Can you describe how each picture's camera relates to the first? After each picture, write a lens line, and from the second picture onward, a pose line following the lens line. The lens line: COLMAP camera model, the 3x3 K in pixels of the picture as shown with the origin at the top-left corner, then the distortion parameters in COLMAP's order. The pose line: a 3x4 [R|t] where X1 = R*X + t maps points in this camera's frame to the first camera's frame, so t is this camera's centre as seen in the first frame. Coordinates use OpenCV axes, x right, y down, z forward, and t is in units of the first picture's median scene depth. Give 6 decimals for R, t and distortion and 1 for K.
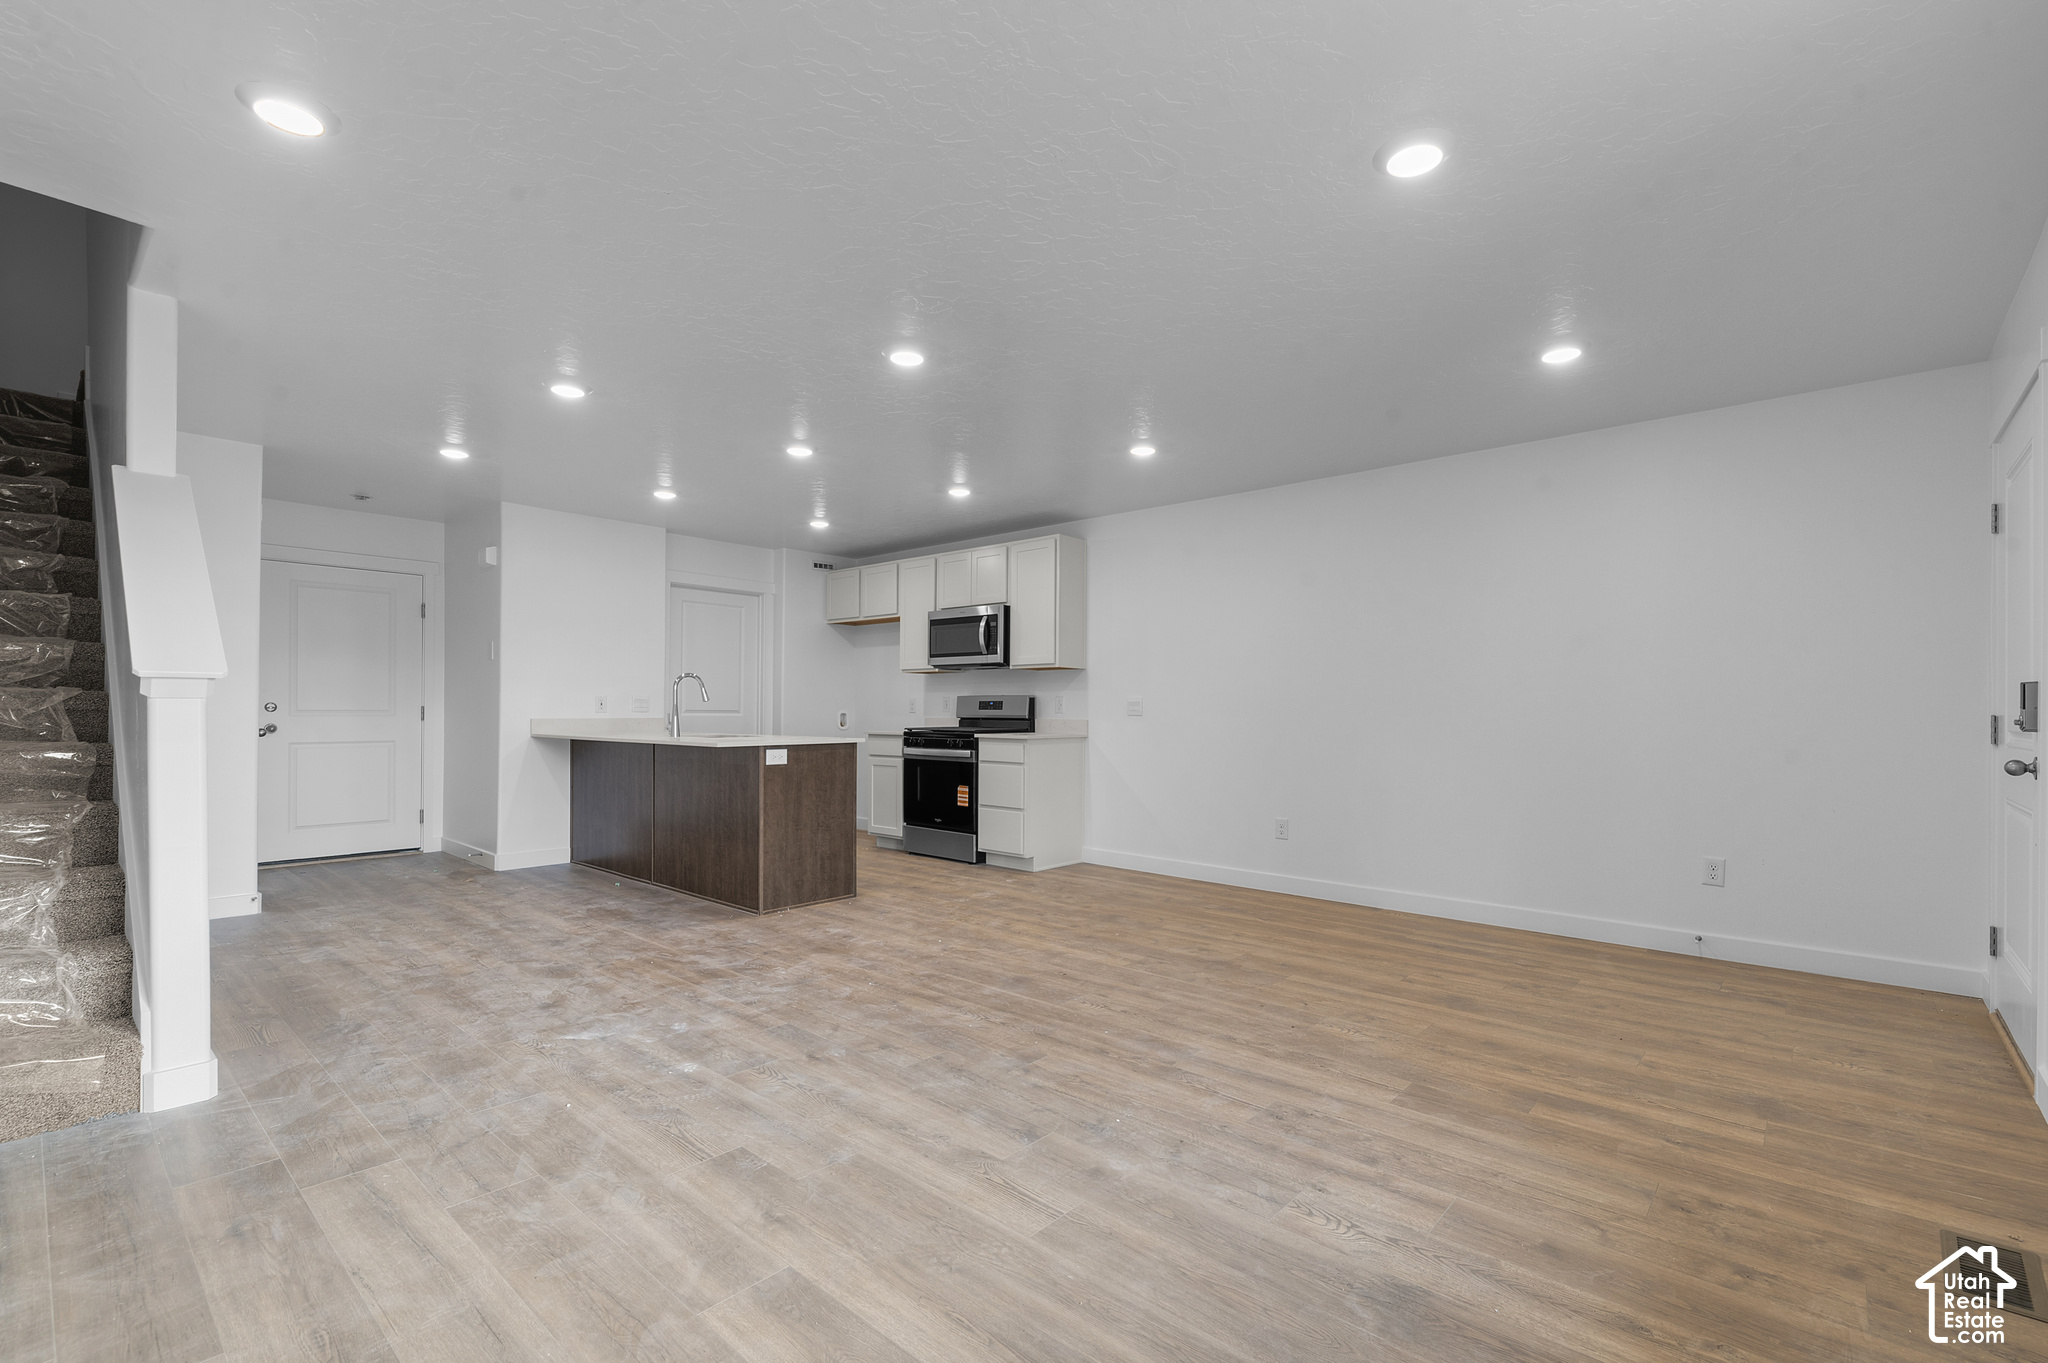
lens RADIAL K [[908.7, 0, 1059.3], [0, 908.7, 714.1], [0, 0, 1]] dist [0.001596, -0.000548]
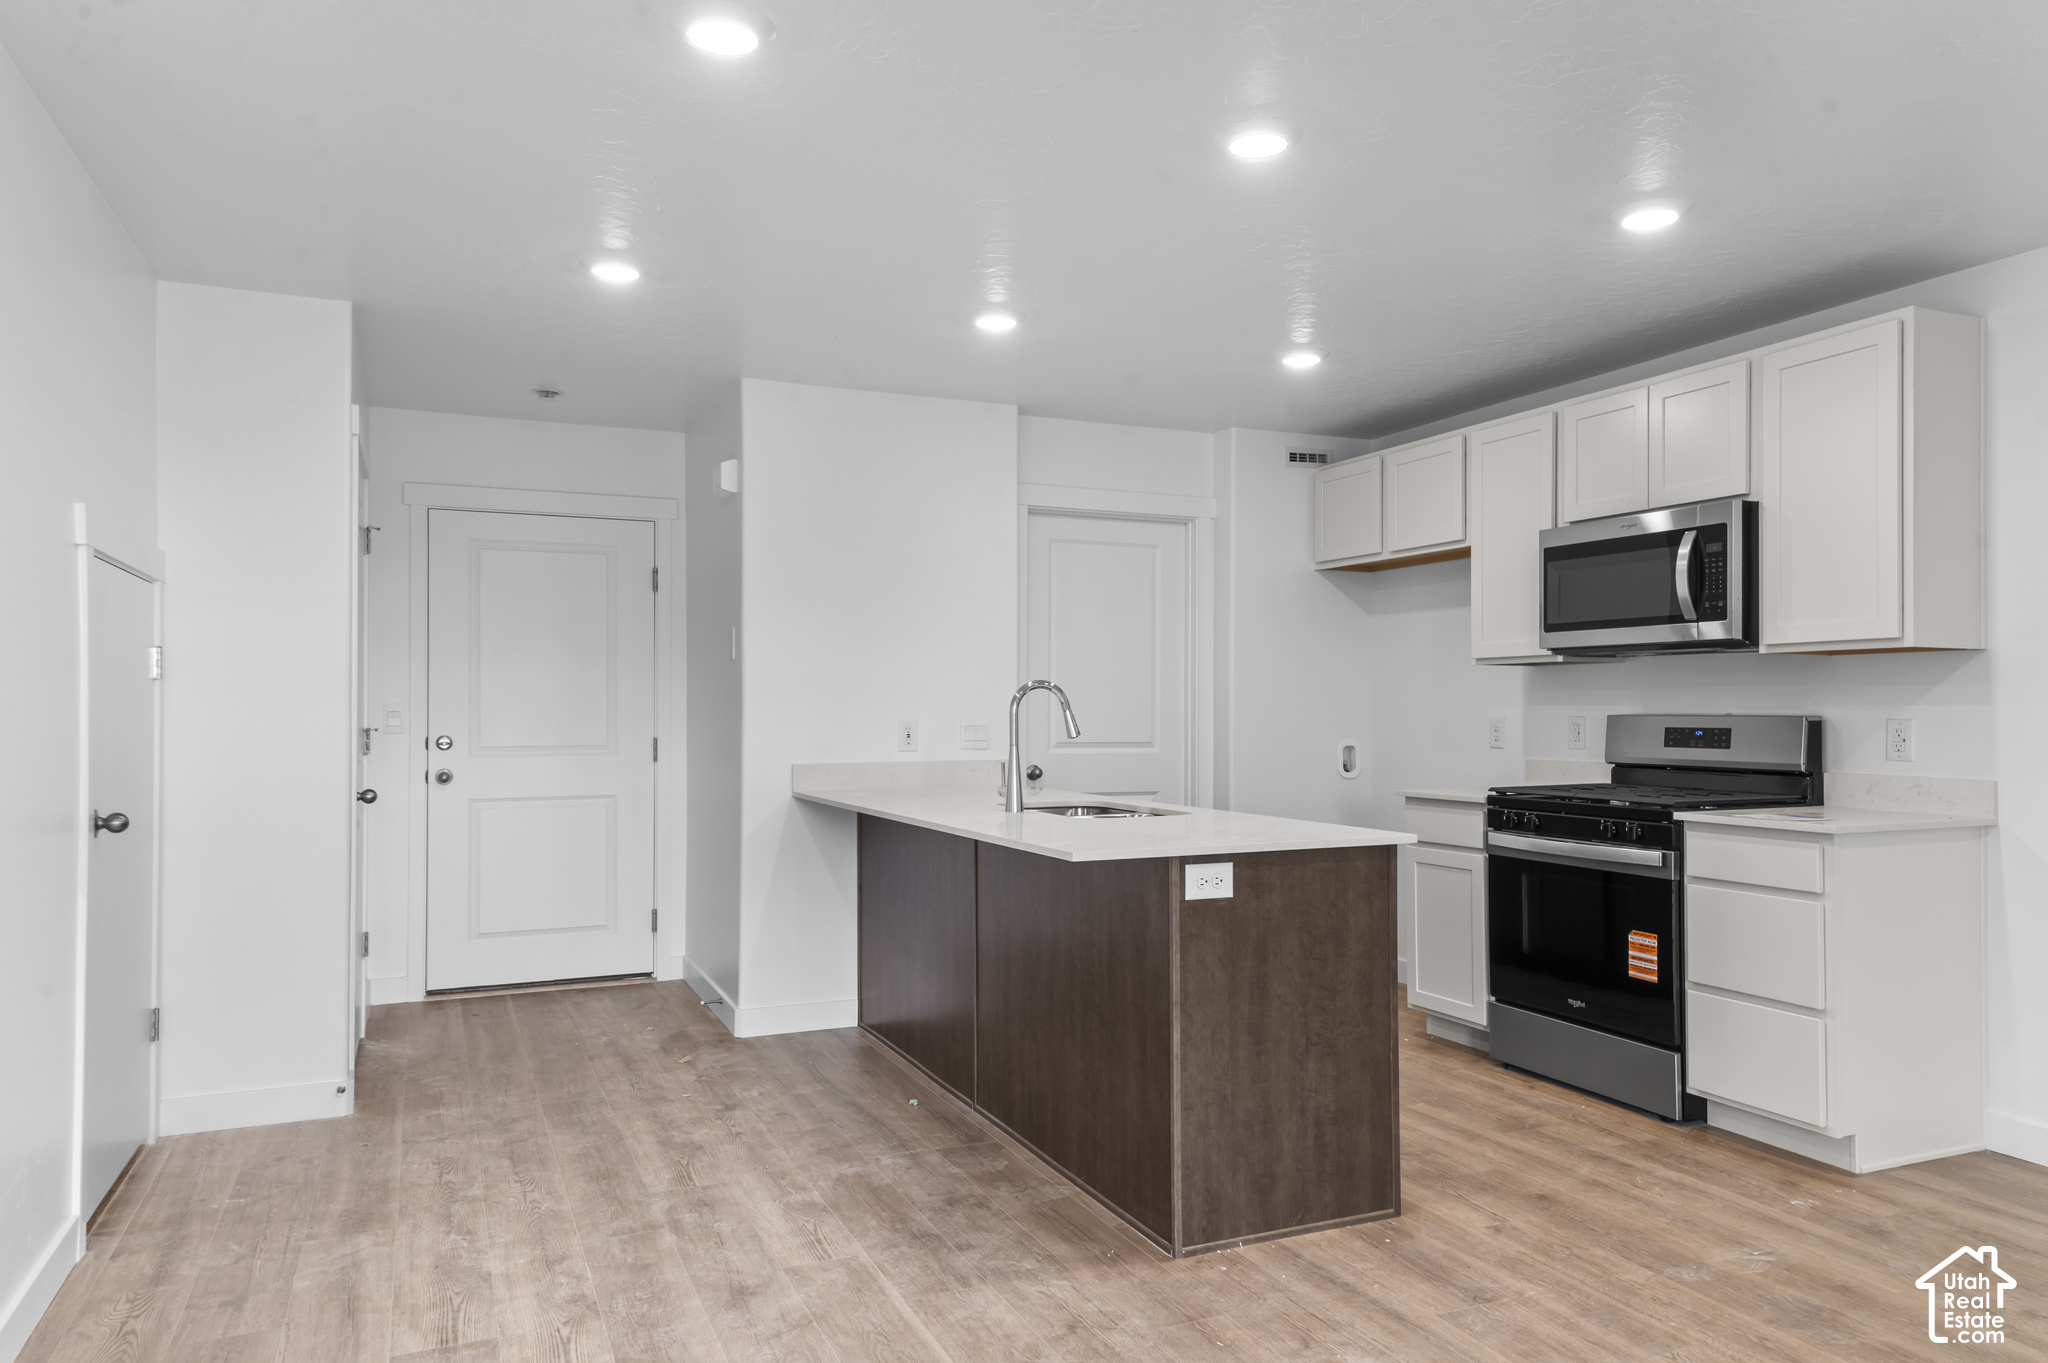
lens RADIAL K [[1385.2, 0, 1024.0], [0, 1385.2, 681.5], [0, 0, 1]] dist [0.032021, -0.000977]
pose [[0.899652, -0.014373, -0.436371, -0.085162], [0.003635, 0.999670, -0.025433, -0.023922], [0.436592, 0.021294, 0.899408, 0.306231]]
